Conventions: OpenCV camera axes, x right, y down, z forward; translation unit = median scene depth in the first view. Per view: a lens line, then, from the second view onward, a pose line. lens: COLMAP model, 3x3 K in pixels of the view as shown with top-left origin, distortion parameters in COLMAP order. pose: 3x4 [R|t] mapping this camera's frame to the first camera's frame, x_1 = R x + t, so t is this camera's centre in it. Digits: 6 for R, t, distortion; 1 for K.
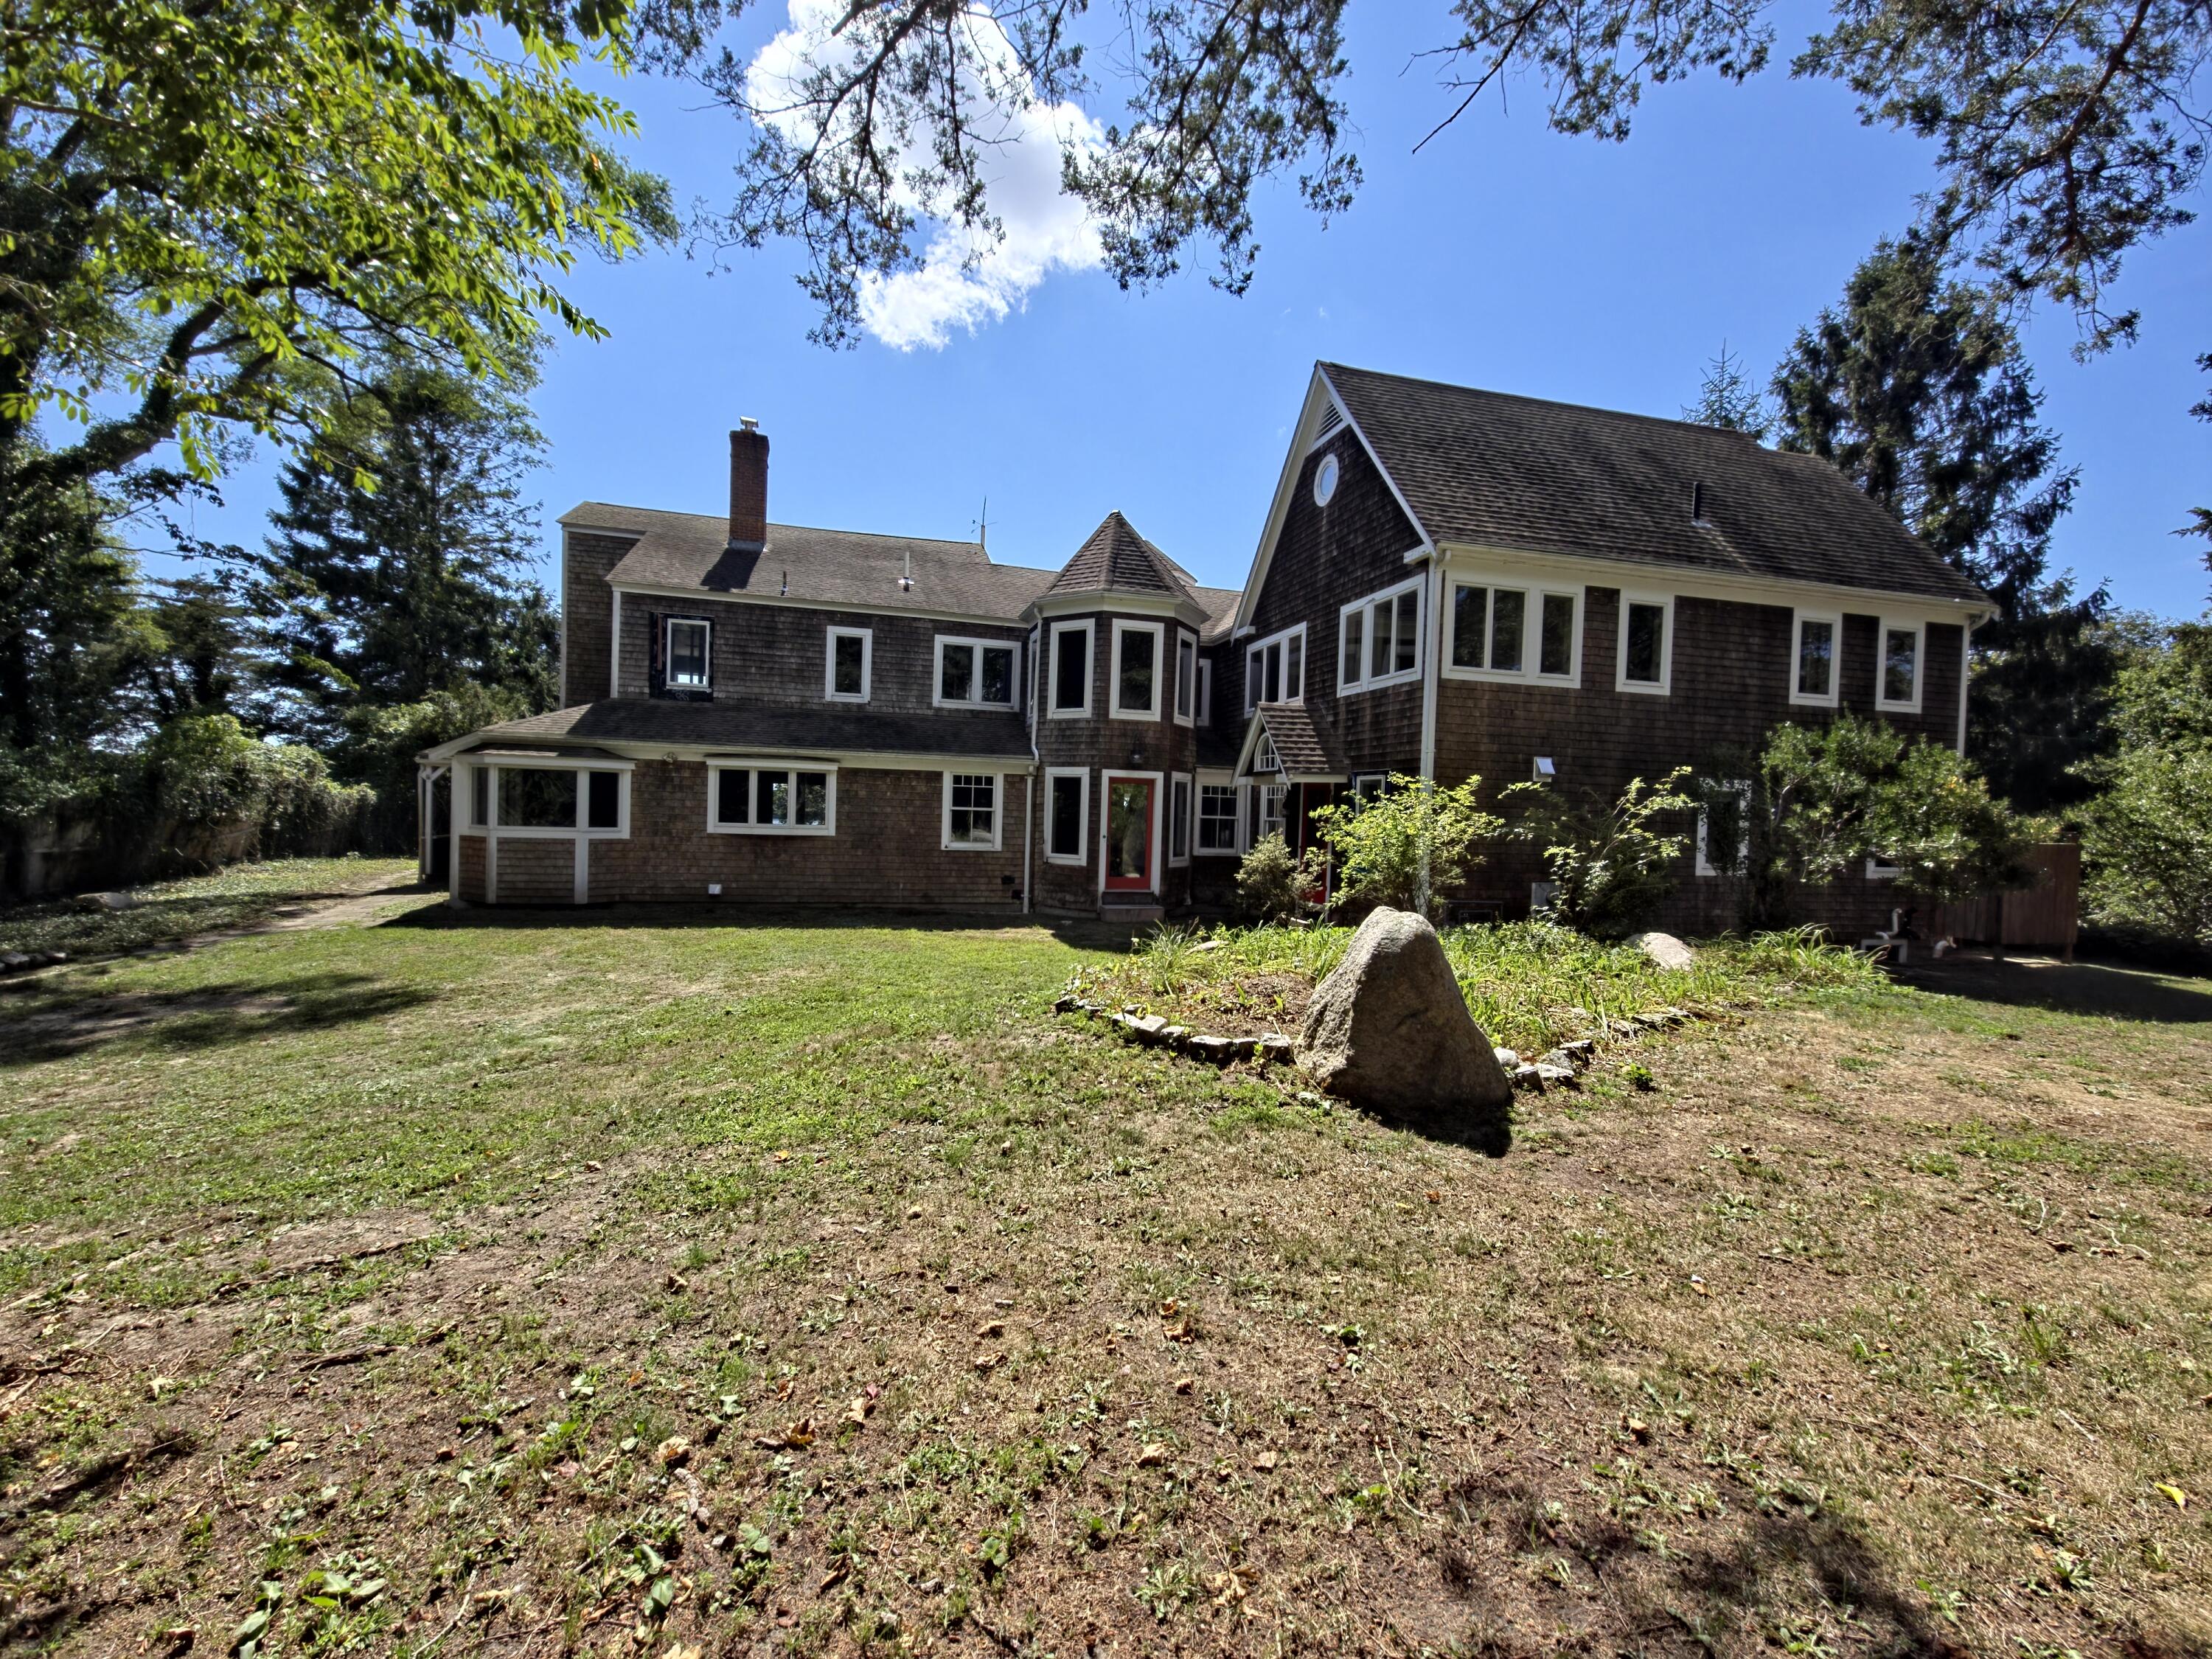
lens RADIAL K [[865.8, 0, 1099.4], [0, 865.8, 860.6], [0, 0, 1]] dist [0.002529, 0.000191]
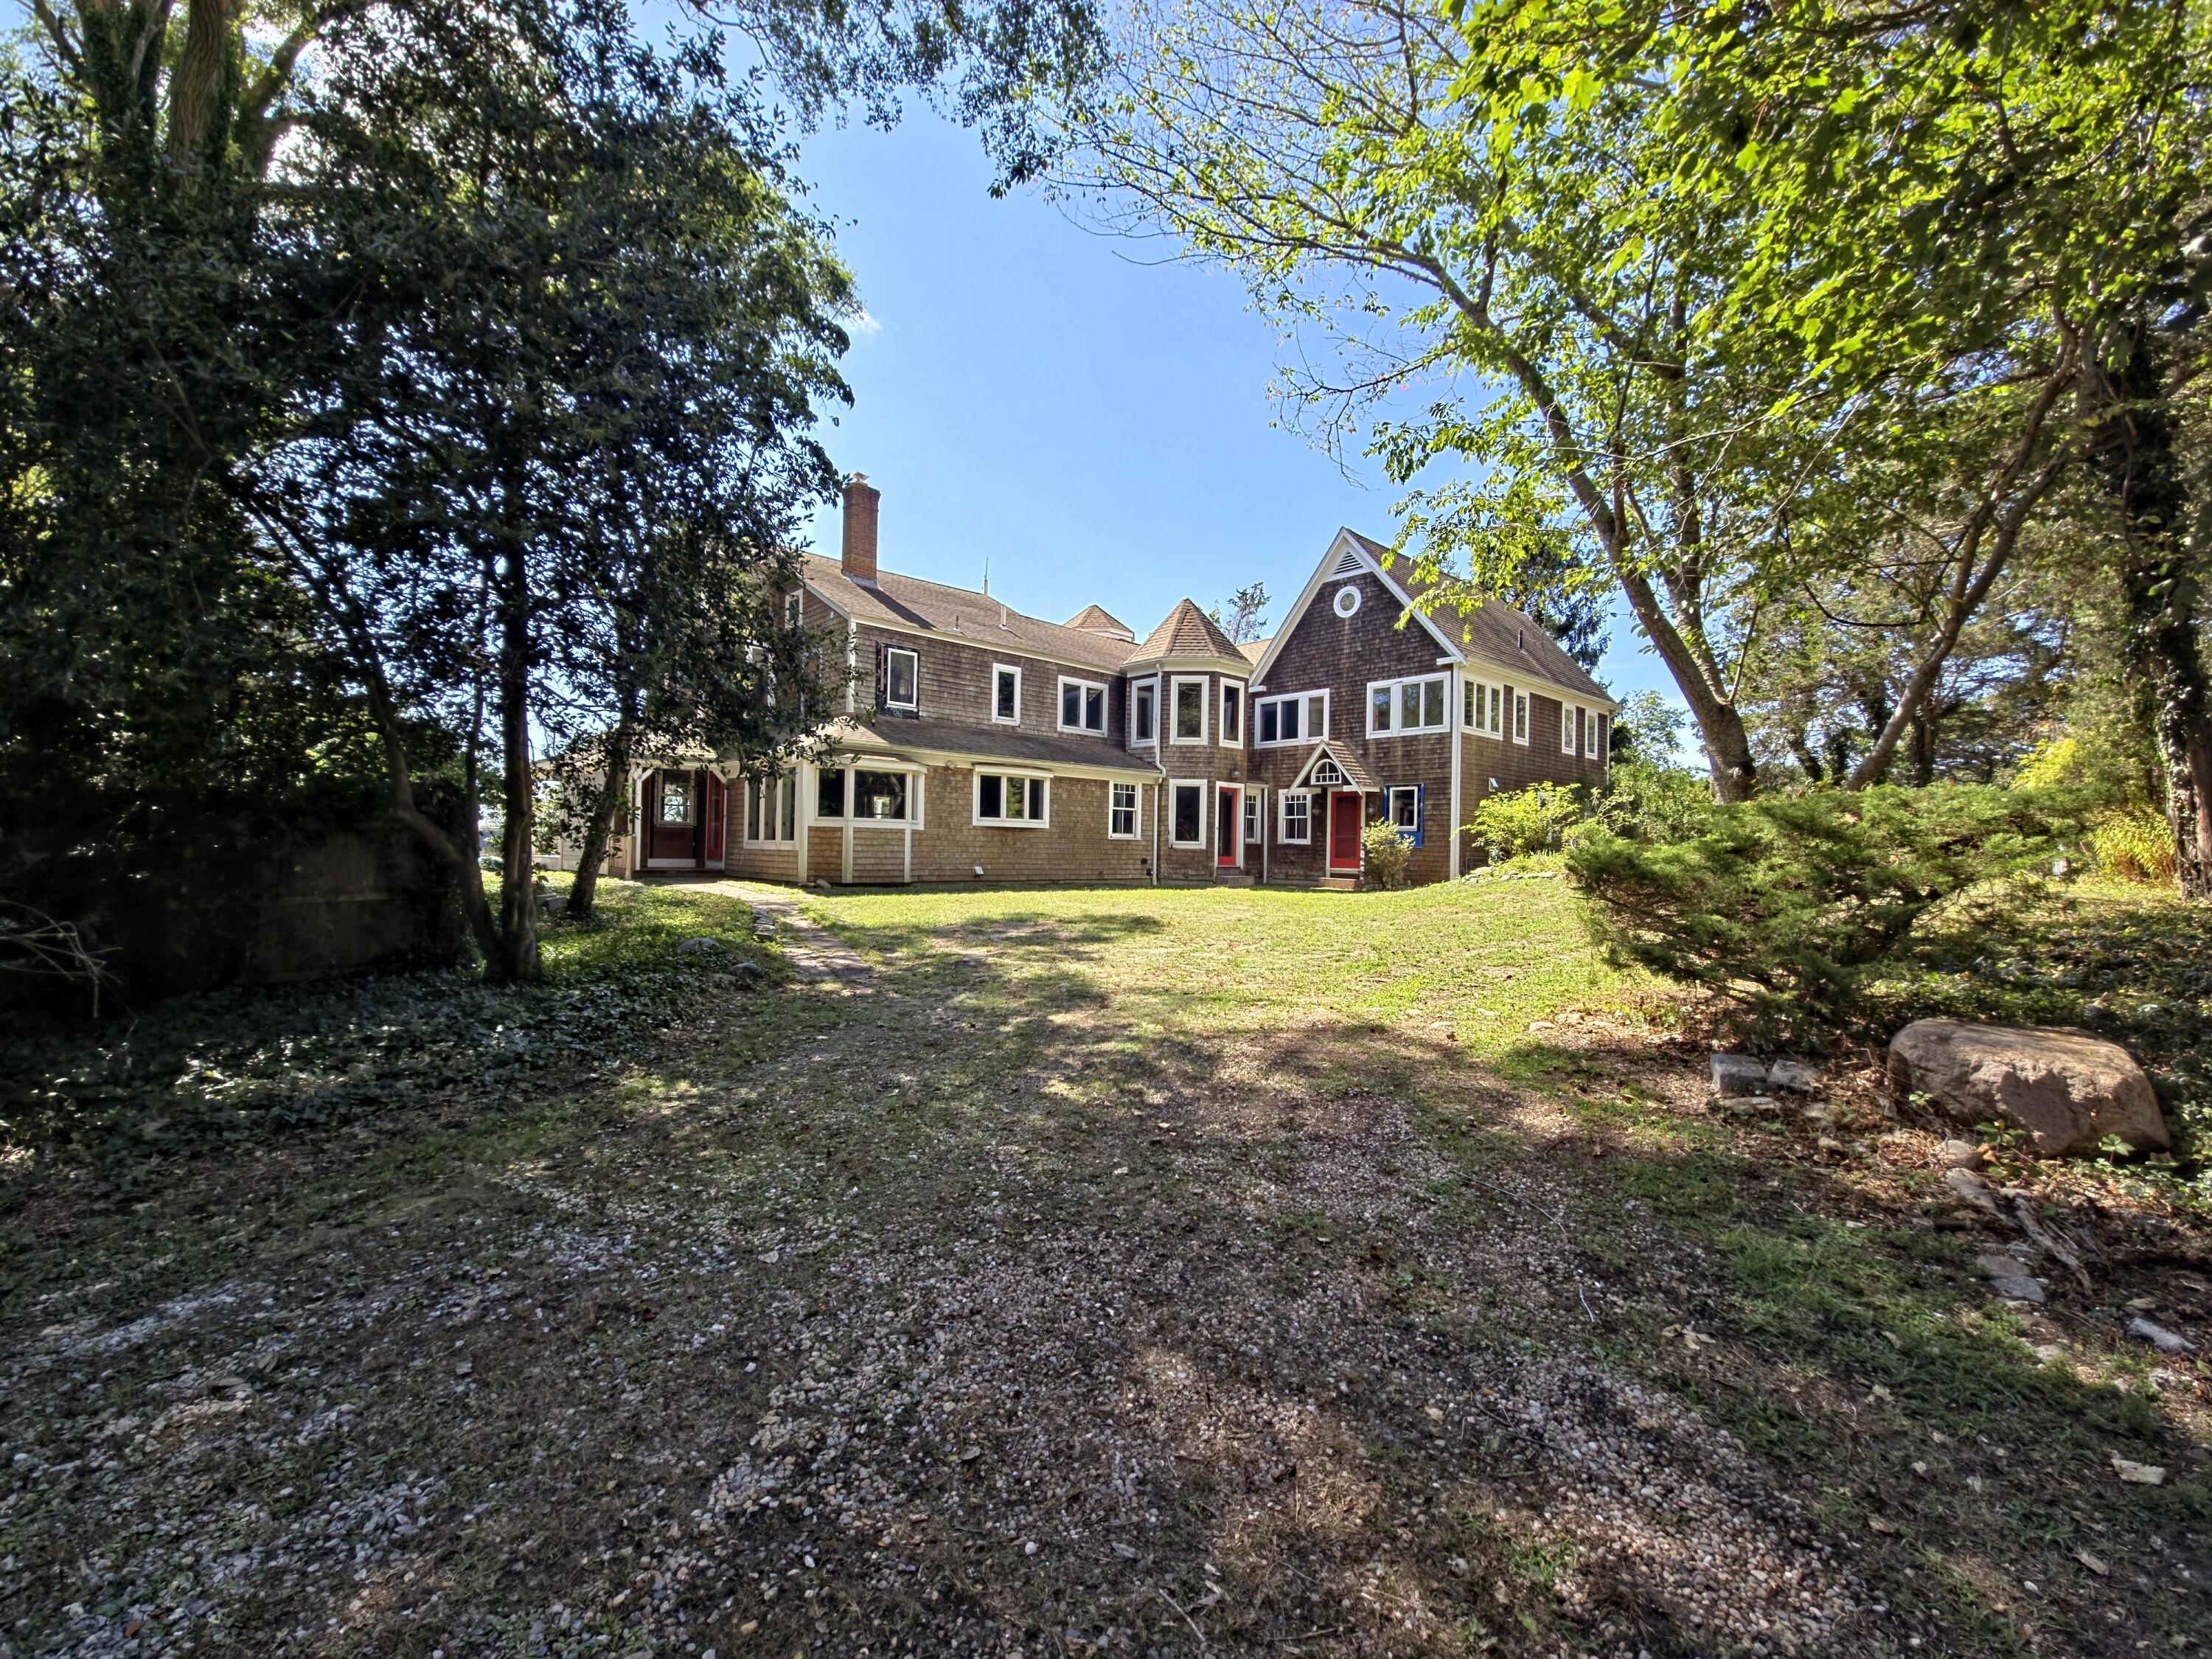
lens RADIAL K [[865.8, 0, 1099.4], [0, 865.8, 860.6], [0, 0, 1]] dist [0.002529, 0.000191]
pose [[0.895602, -0.021532, 0.444334, -0.795725], [0.034550, 0.999178, -0.021219, 0.048457], [-0.443512, 0.034356, 0.895610, -0.186180]]
